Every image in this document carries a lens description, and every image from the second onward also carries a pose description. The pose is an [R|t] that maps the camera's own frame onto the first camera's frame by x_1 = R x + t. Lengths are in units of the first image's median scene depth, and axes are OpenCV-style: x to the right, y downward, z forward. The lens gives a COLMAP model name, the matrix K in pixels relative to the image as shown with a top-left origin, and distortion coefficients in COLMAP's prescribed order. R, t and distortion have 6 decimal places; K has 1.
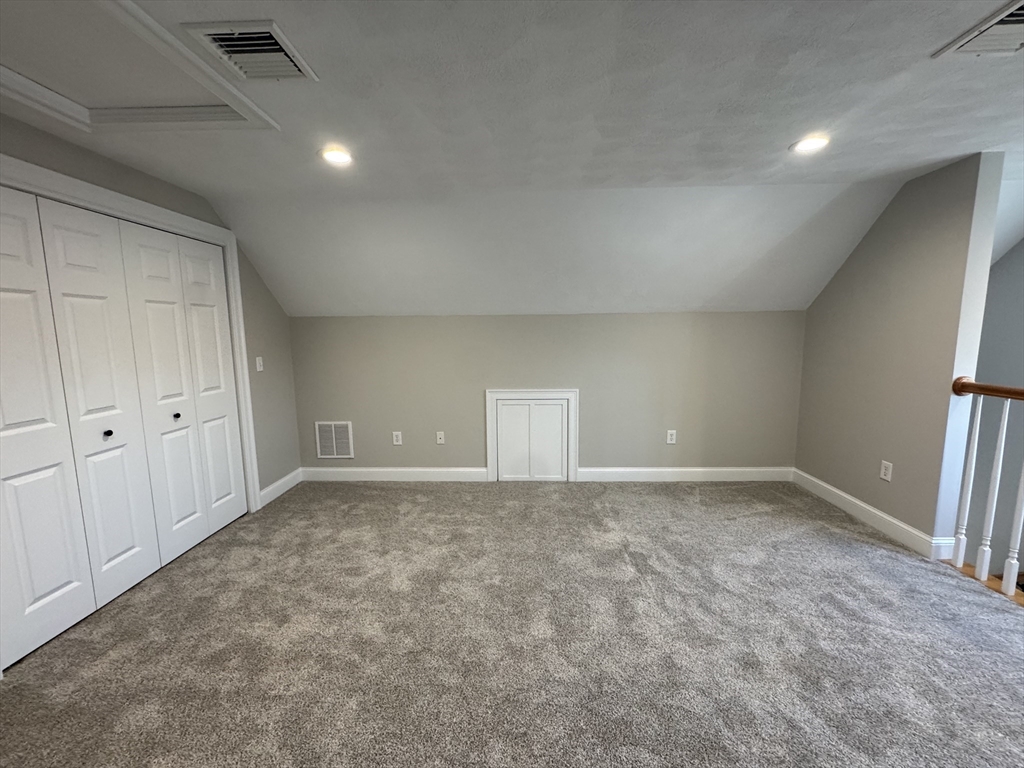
lens RADIAL K [[409.3, 0, 512.5], [0, 409.3, 383.6], [0, 0, 1]] dist [-0.004355, 0.000306]
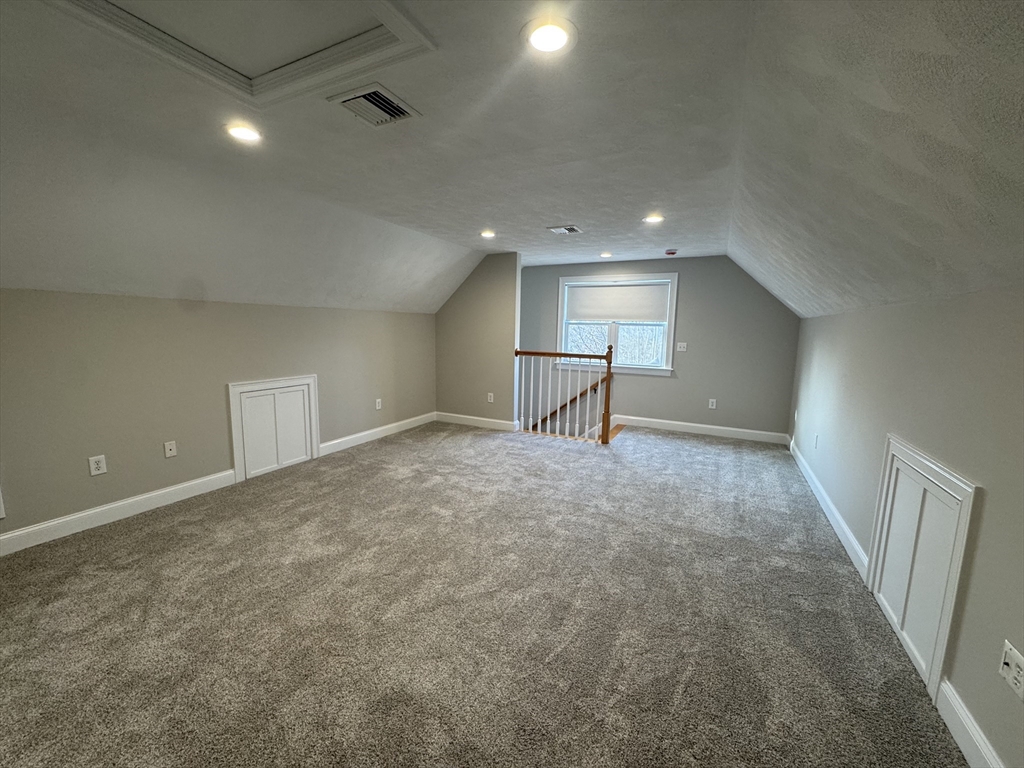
lens RADIAL K [[409.3, 0, 516.0], [0, 409.3, 384.3], [0, 0, 1]] dist [-0.004355, 0.000306]
pose [[0.413045, -0.106842, 0.904421, -0.749999], [0.091950, 0.992912, 0.075303, 0.008323], [-0.906057, 0.052058, 0.419942, 0.037348]]
